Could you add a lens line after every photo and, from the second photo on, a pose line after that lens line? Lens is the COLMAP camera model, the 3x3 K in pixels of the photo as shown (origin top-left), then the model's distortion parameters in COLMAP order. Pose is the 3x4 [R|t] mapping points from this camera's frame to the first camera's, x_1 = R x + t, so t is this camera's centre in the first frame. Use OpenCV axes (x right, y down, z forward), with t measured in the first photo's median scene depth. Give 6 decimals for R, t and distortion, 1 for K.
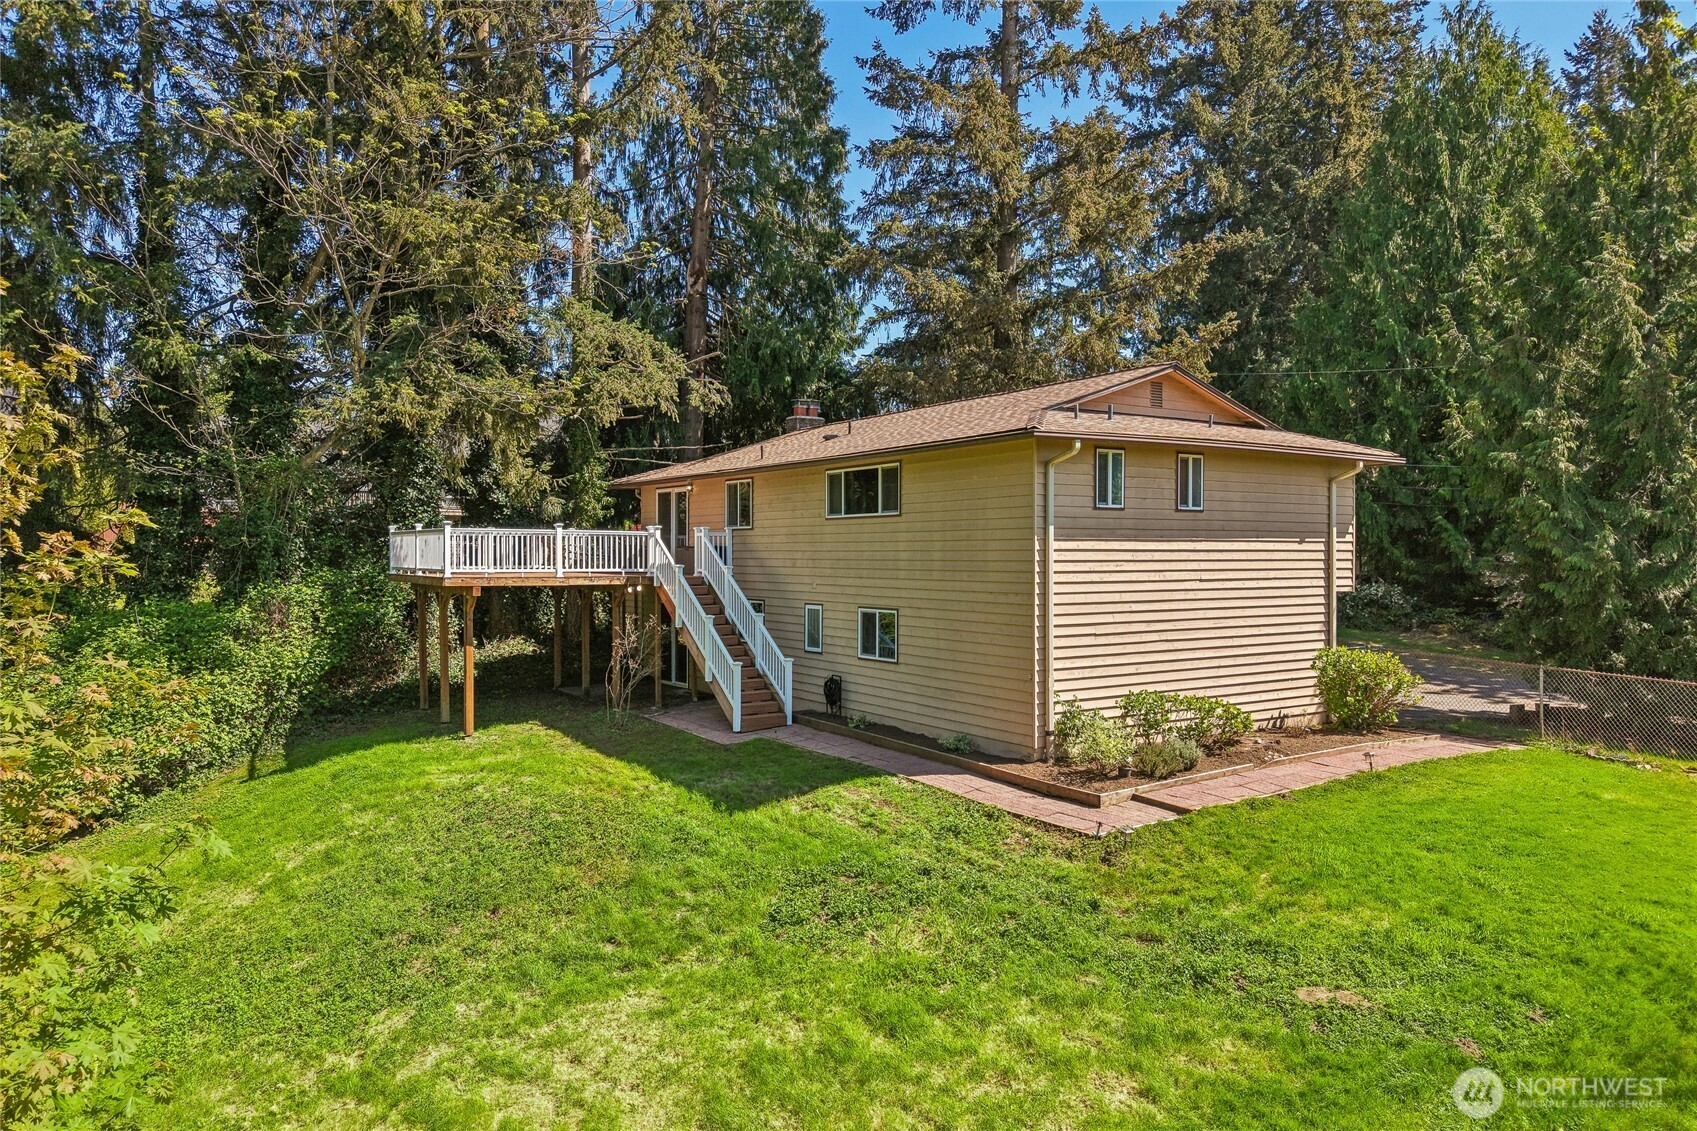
lens RADIAL K [[1126.5, 0, 836.5], [0, 1126.5, 558.7], [0, 0, 1]] dist [0.019082, -0.003176]
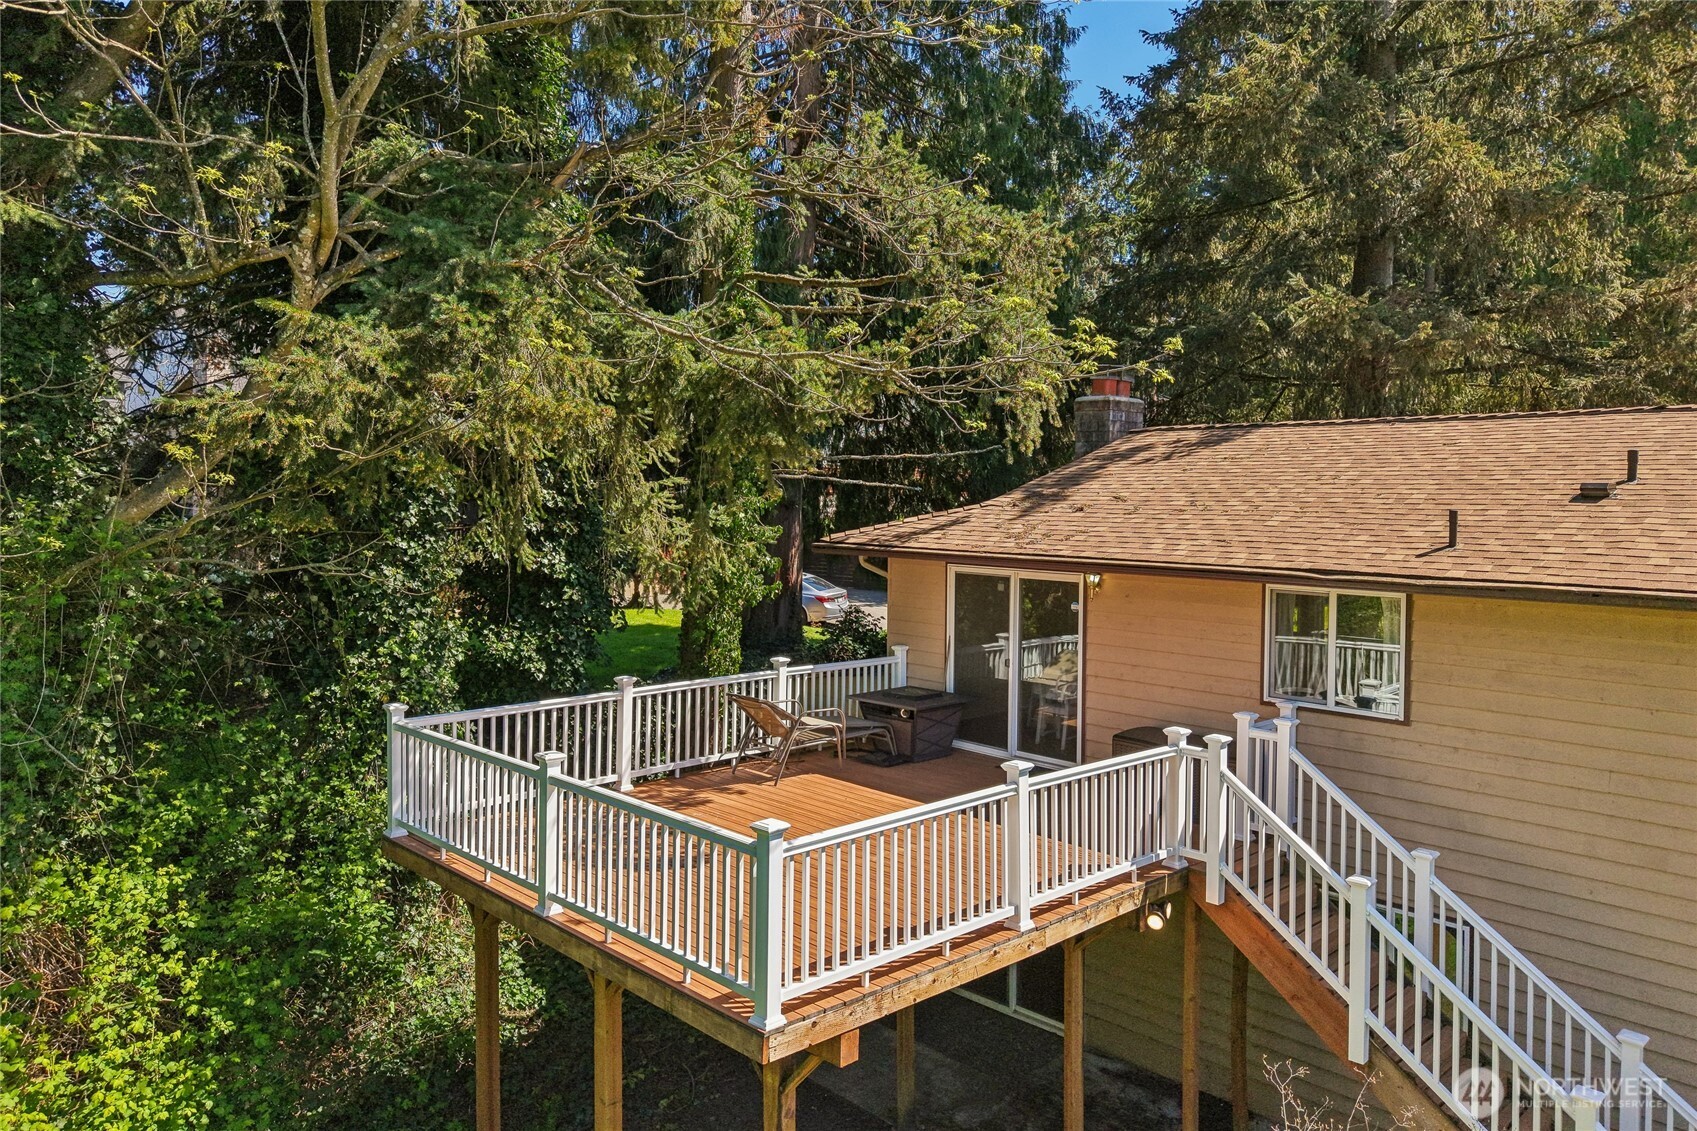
lens RADIAL K [[1164.5, 0, 840.1], [0, 1164.5, 564.1], [0, 0, 1]] dist [0.013589, -0.003586]
pose [[0.984225, 0.005765, 0.176825, -0.364358], [-0.013765, 0.998934, 0.044052, -0.105617], [-0.176382, -0.045791, 0.983256, 0.690337]]
